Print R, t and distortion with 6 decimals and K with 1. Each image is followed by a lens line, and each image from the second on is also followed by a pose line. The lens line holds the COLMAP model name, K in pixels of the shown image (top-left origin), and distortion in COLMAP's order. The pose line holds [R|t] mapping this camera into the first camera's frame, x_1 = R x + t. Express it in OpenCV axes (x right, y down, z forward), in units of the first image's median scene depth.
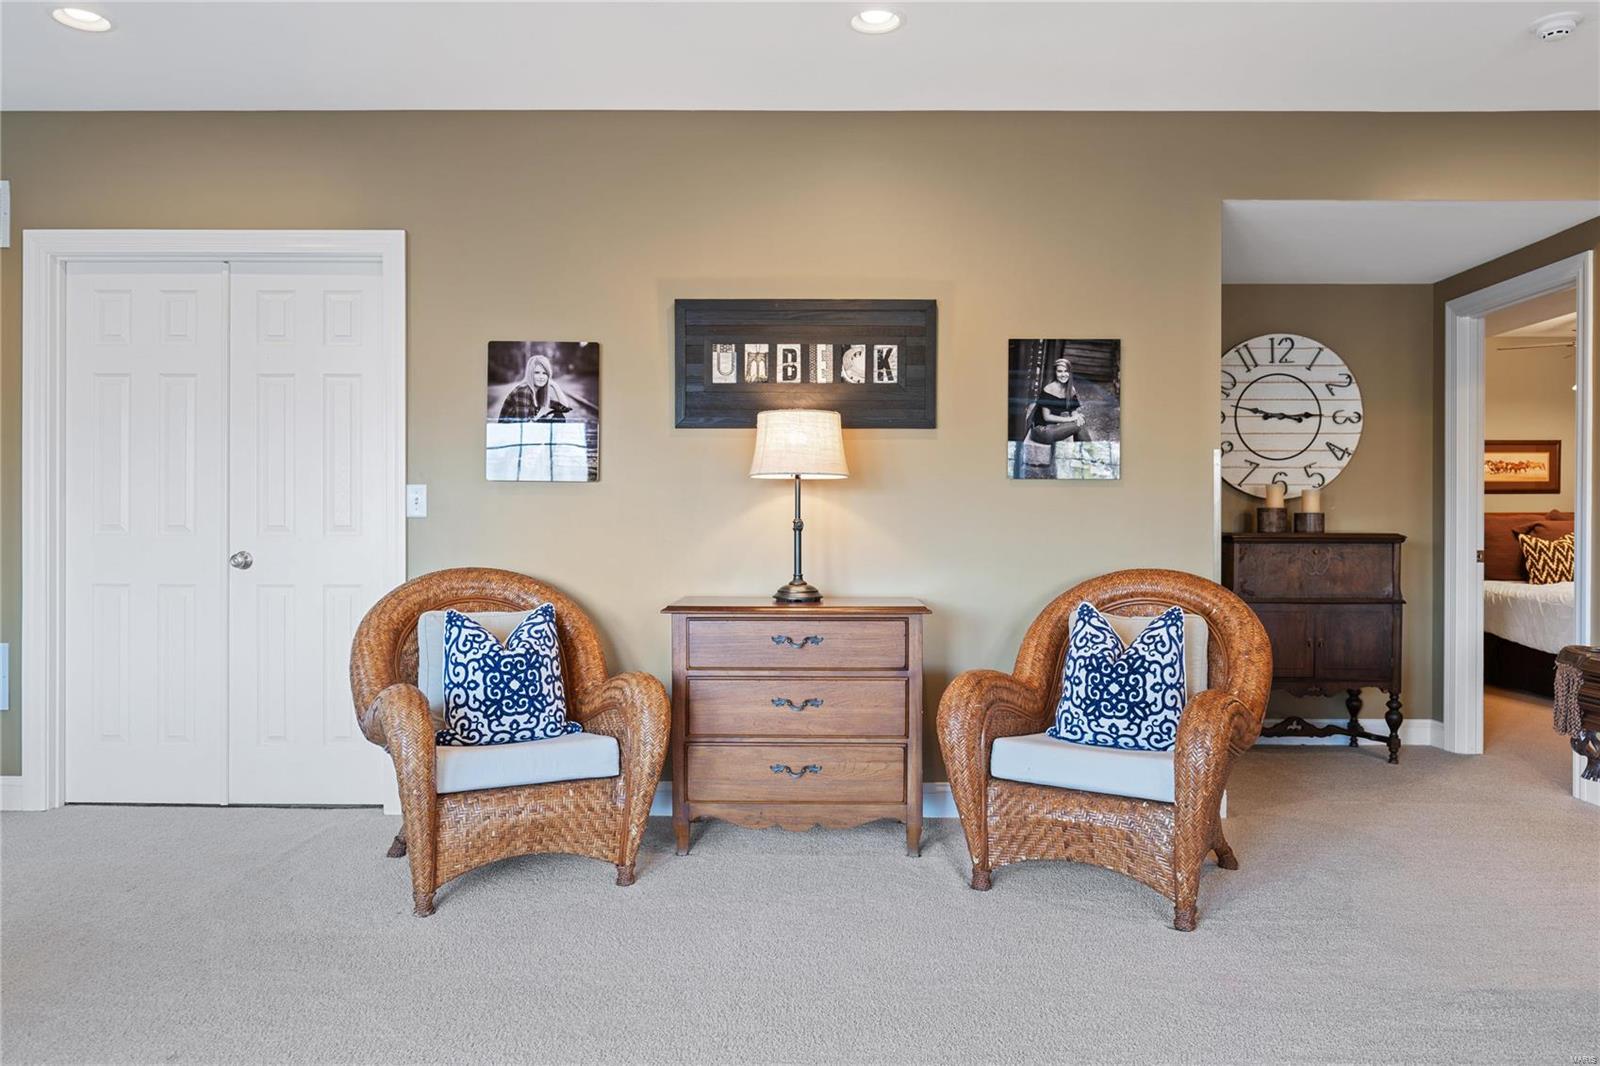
lens RADIAL K [[1086.0, 0, 795.3], [0, 1086.0, 531.0], [0, 0, 1]] dist [0.002289, -0.004532]
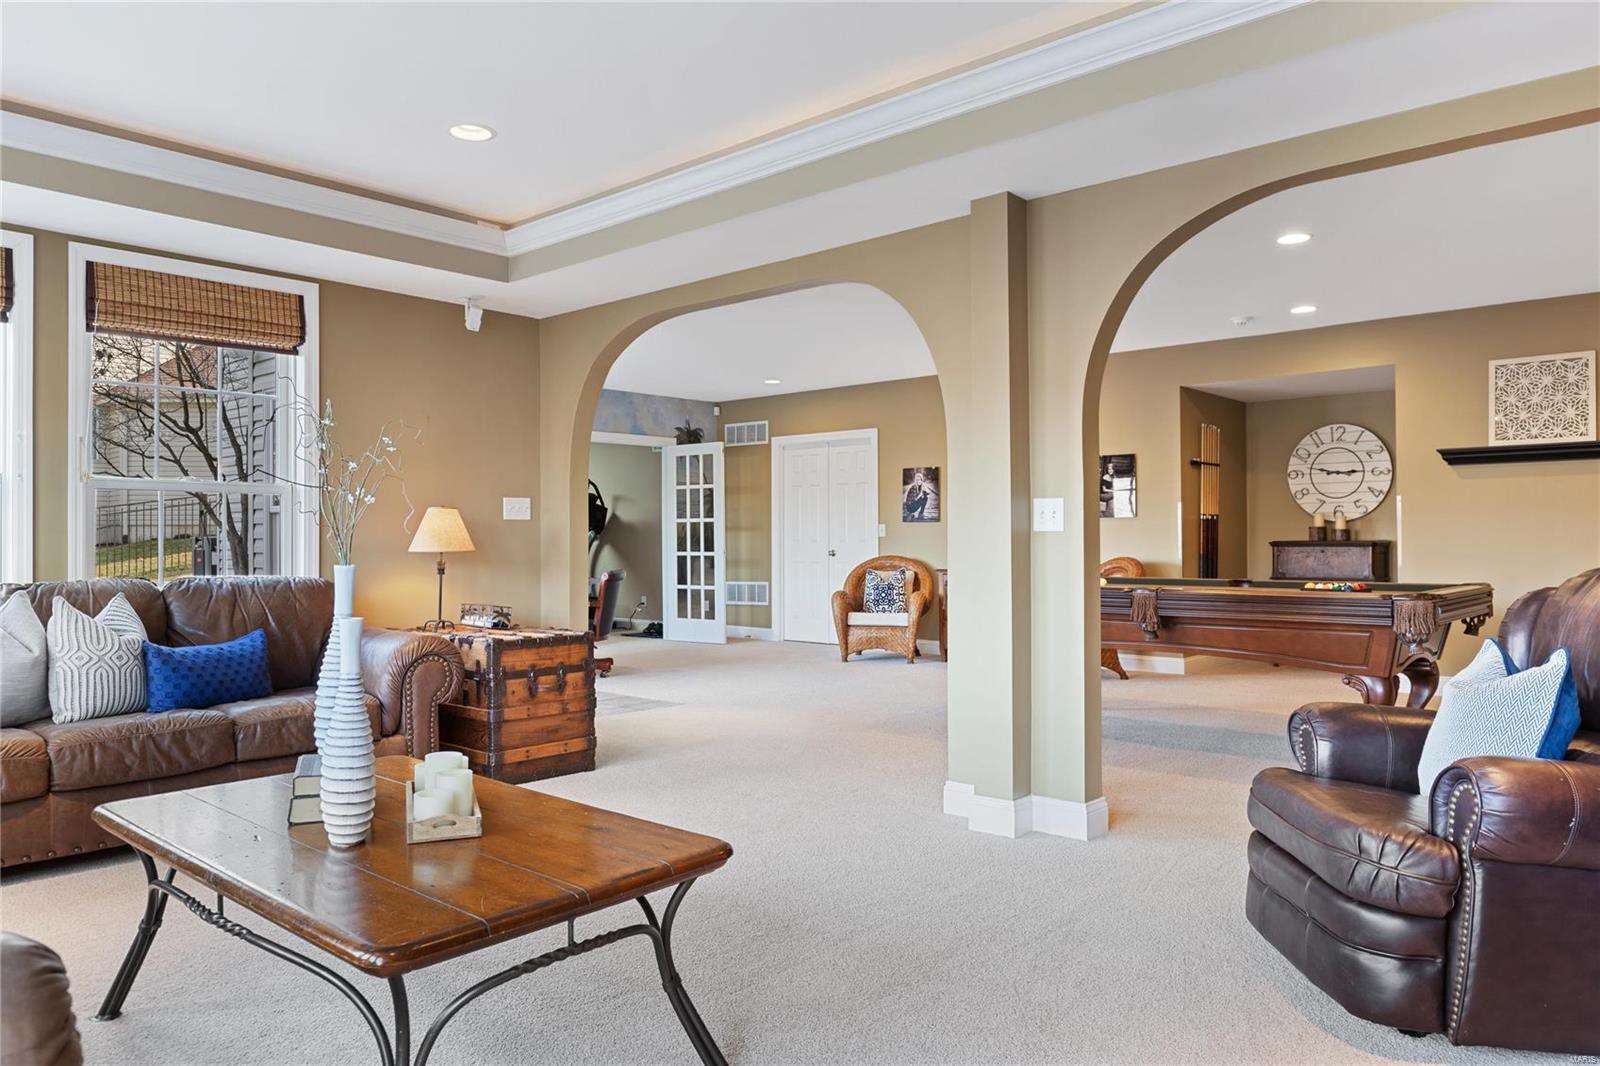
lens RADIAL K [[1086.0, 0, 796.9], [0, 1086.0, 531.8], [0, 0, 1]] dist [0.002289, -0.004532]
pose [[0.745048, -0.010036, -0.666936, 1.060226], [0.003211, 0.999929, -0.011460, 0.004039], [0.667004, 0.006396, 0.745027, -0.925849]]
